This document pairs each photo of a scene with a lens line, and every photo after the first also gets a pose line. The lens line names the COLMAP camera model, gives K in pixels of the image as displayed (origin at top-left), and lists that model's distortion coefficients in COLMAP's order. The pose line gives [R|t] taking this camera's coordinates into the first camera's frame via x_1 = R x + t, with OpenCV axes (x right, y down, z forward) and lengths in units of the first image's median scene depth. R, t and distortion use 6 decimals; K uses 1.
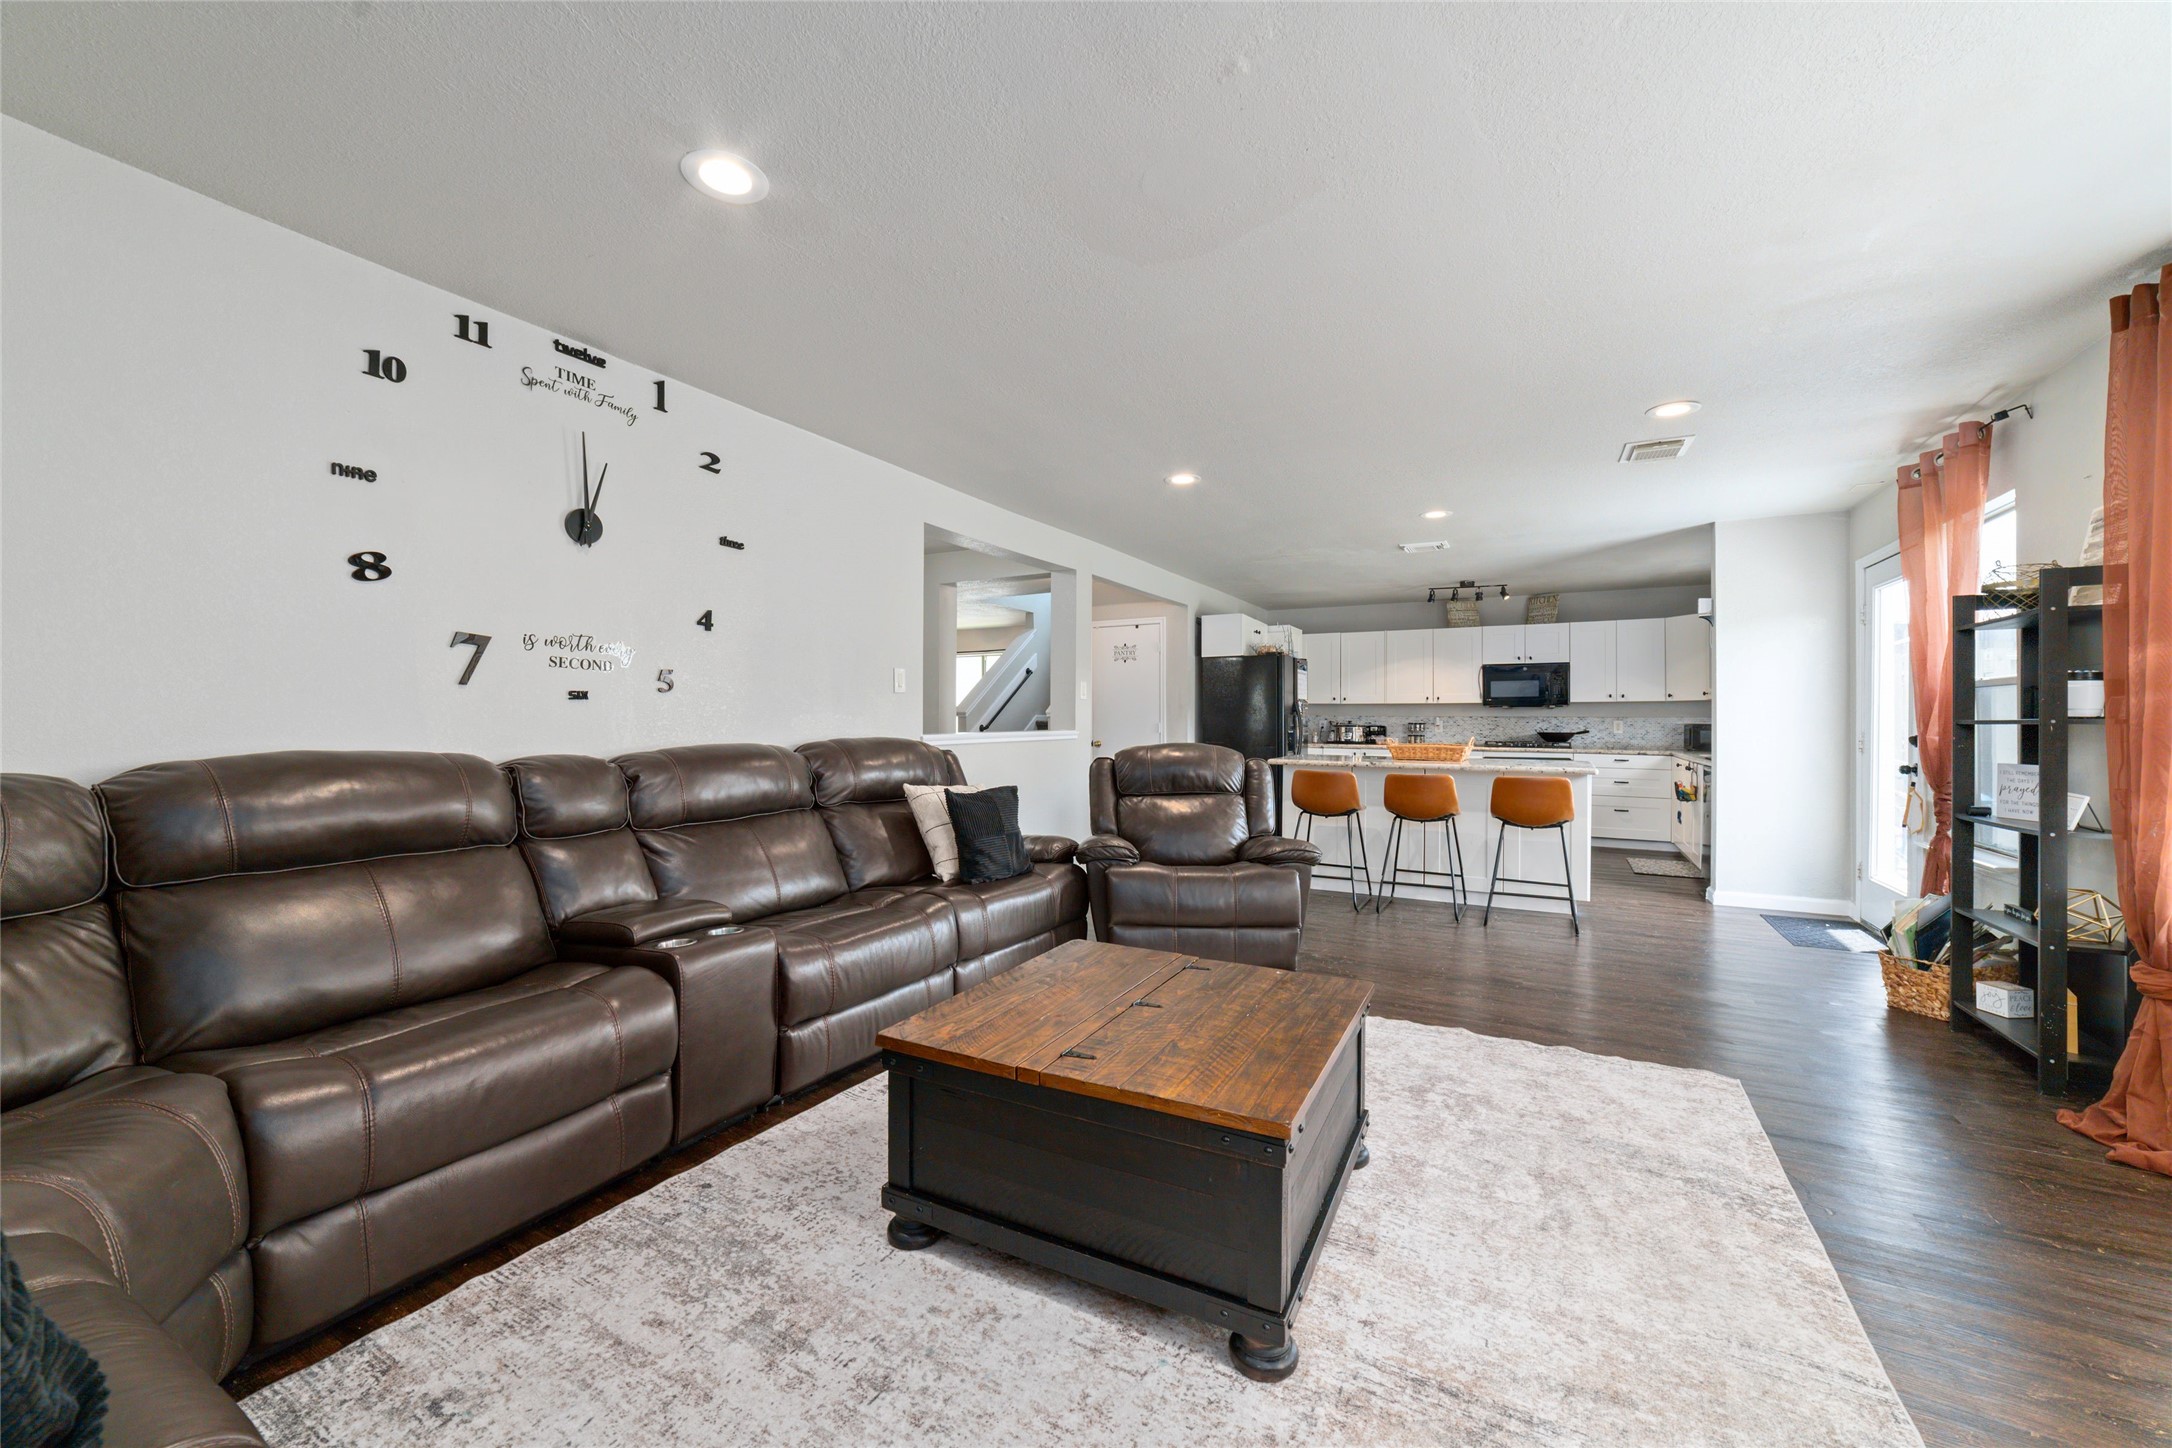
lens RADIAL K [[836.5, 0, 1078.1], [0, 836.5, 720.2], [0, 0, 1]] dist [-0.012495, 0.003849]
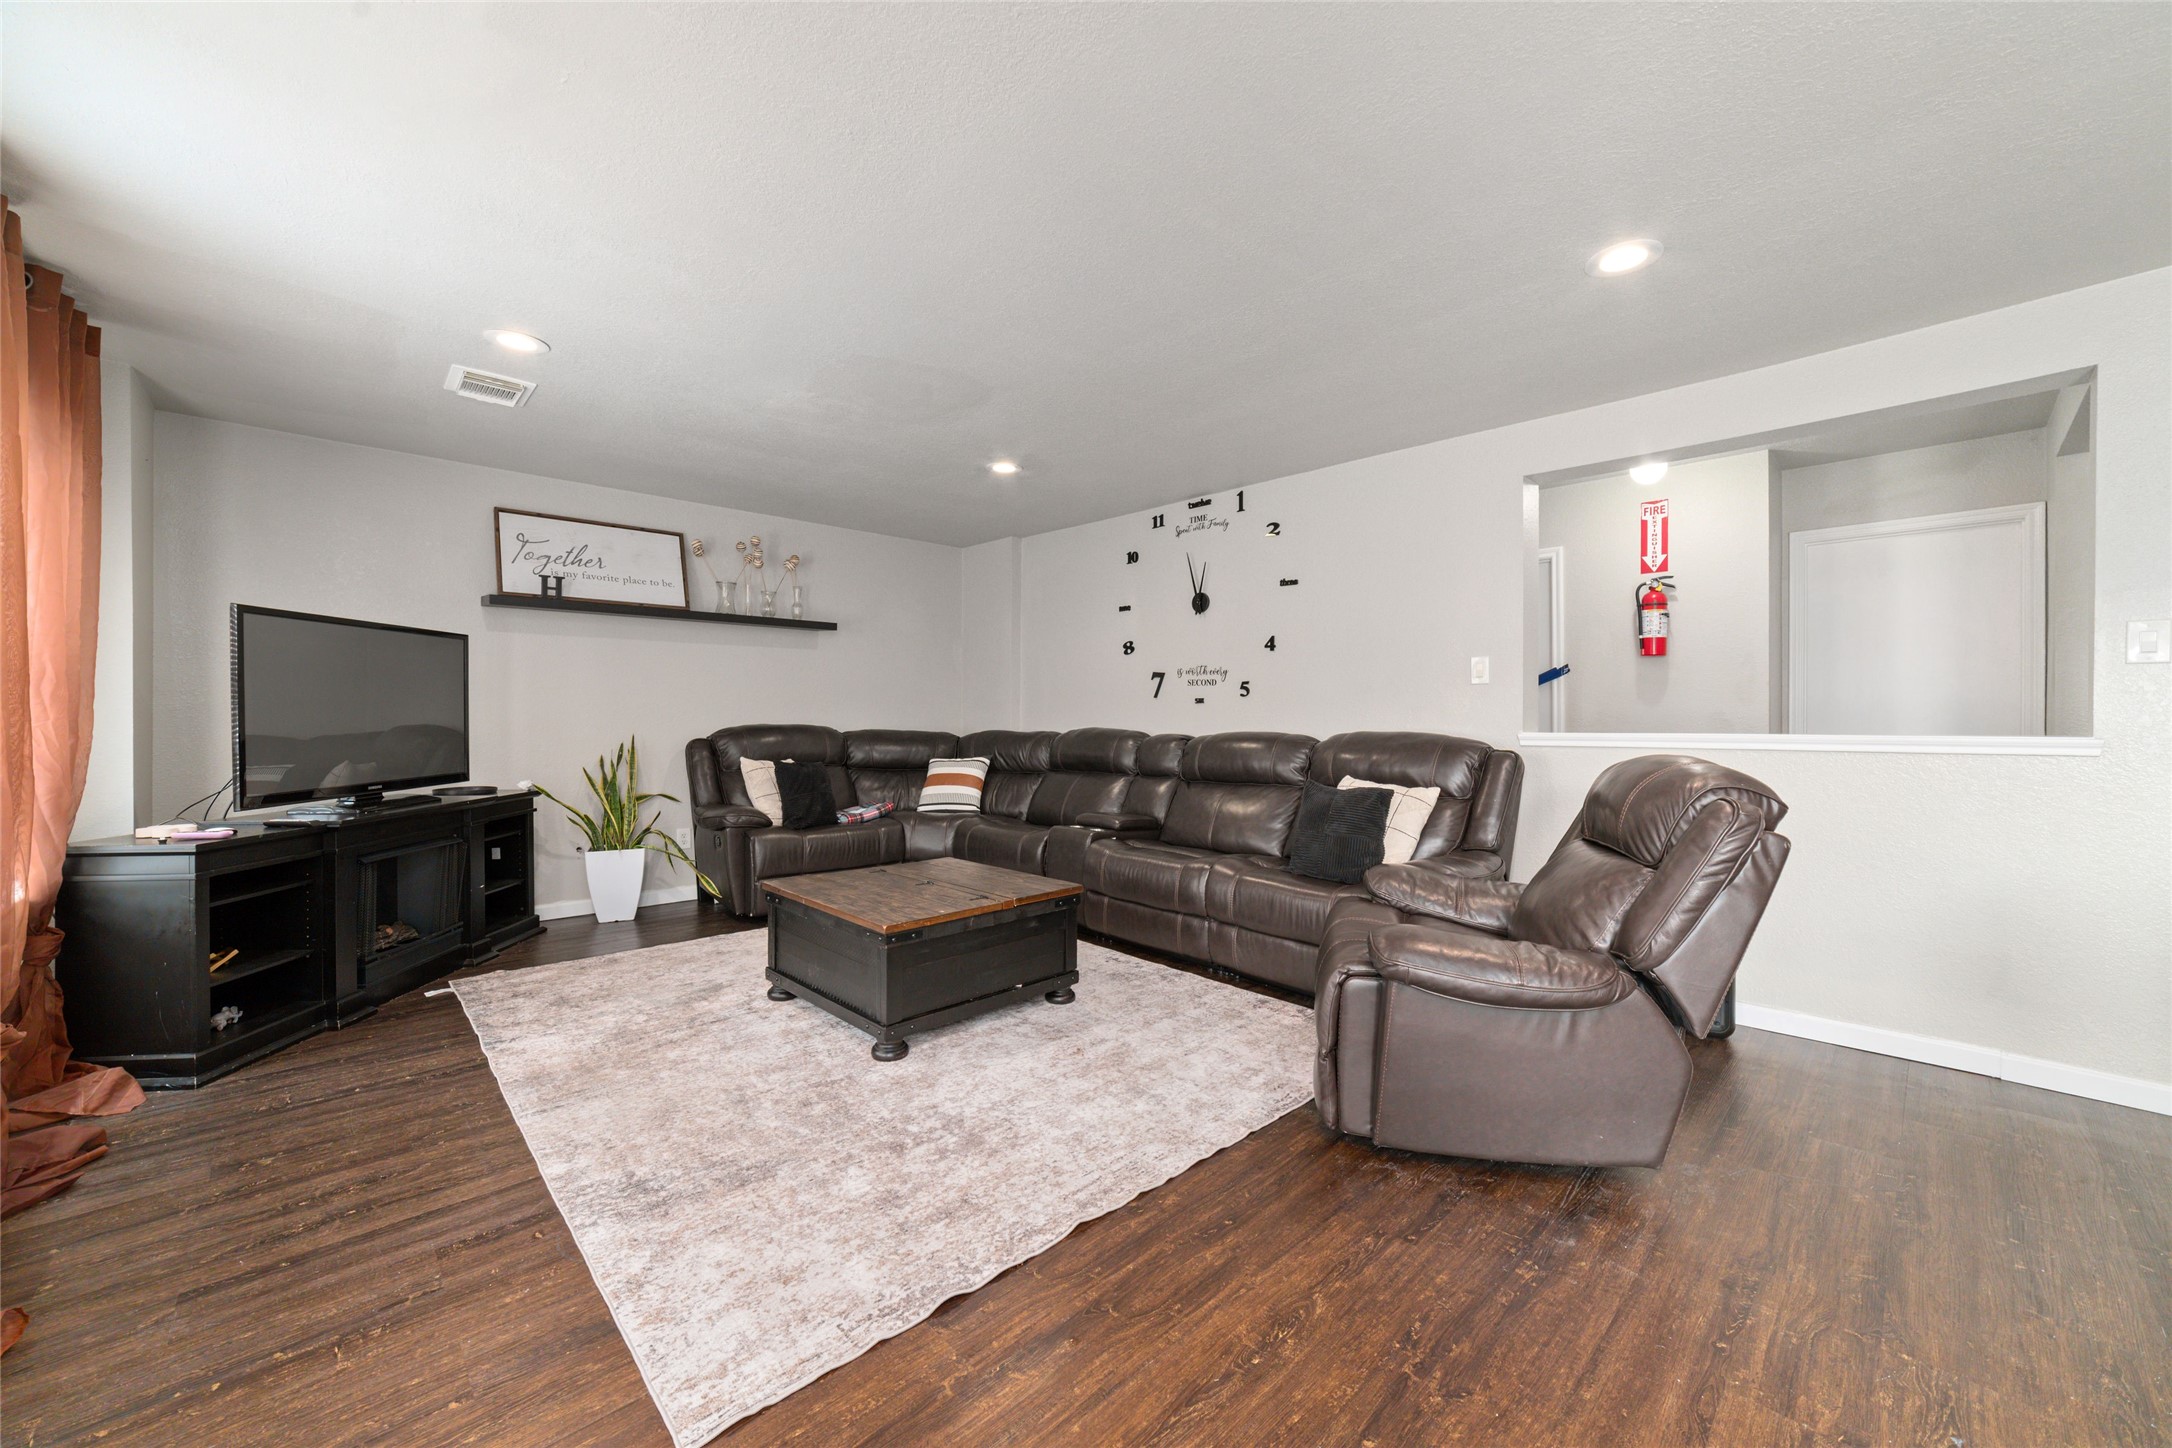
lens RADIAL K [[836.5, 0, 1084.2], [0, 836.5, 721.8], [0, 0, 1]] dist [-0.012495, 0.003849]
pose [[-0.296899, -0.002579, -0.954905, 0.754139], [-0.007965, 0.999968, -0.000224, 0.010705], [0.954876, 0.007540, -0.296910, 0.859846]]
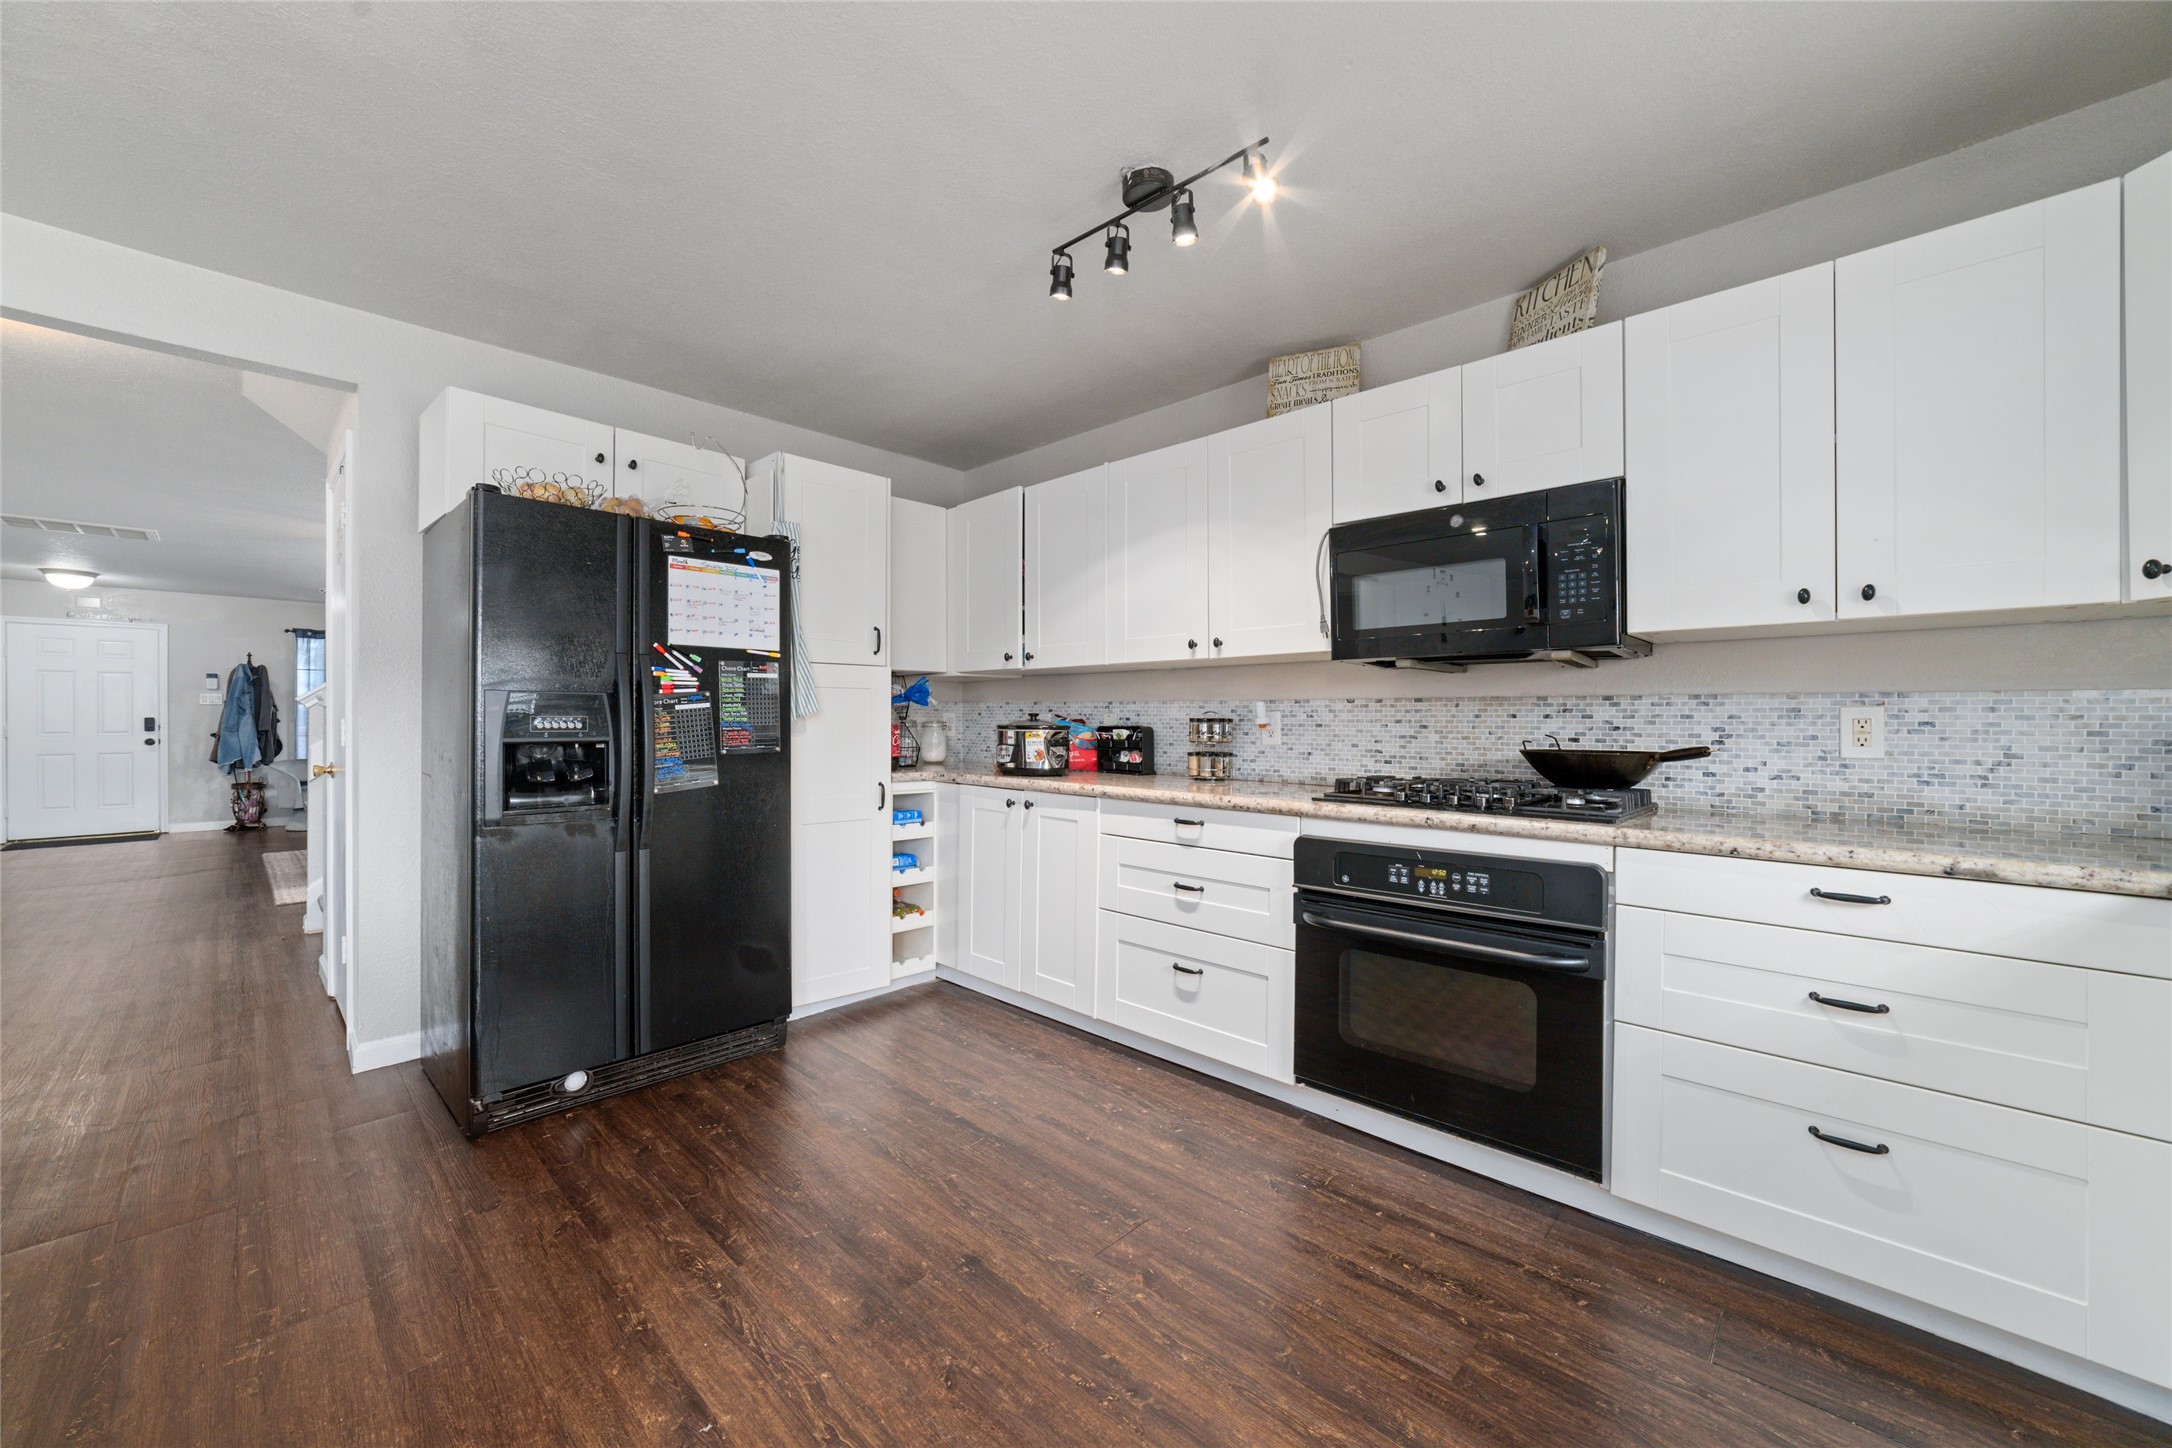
lens RADIAL K [[836.5, 0, 1106.4], [0, 836.5, 718.0], [0, 0, 1]] dist [-0.012495, 0.003849]
pose [[0.968318, -0.002696, -0.249707, 0.912360], [0.001675, 0.999989, -0.004300, 0.008205], [0.249716, 0.003745, 0.968312, 1.308537]]
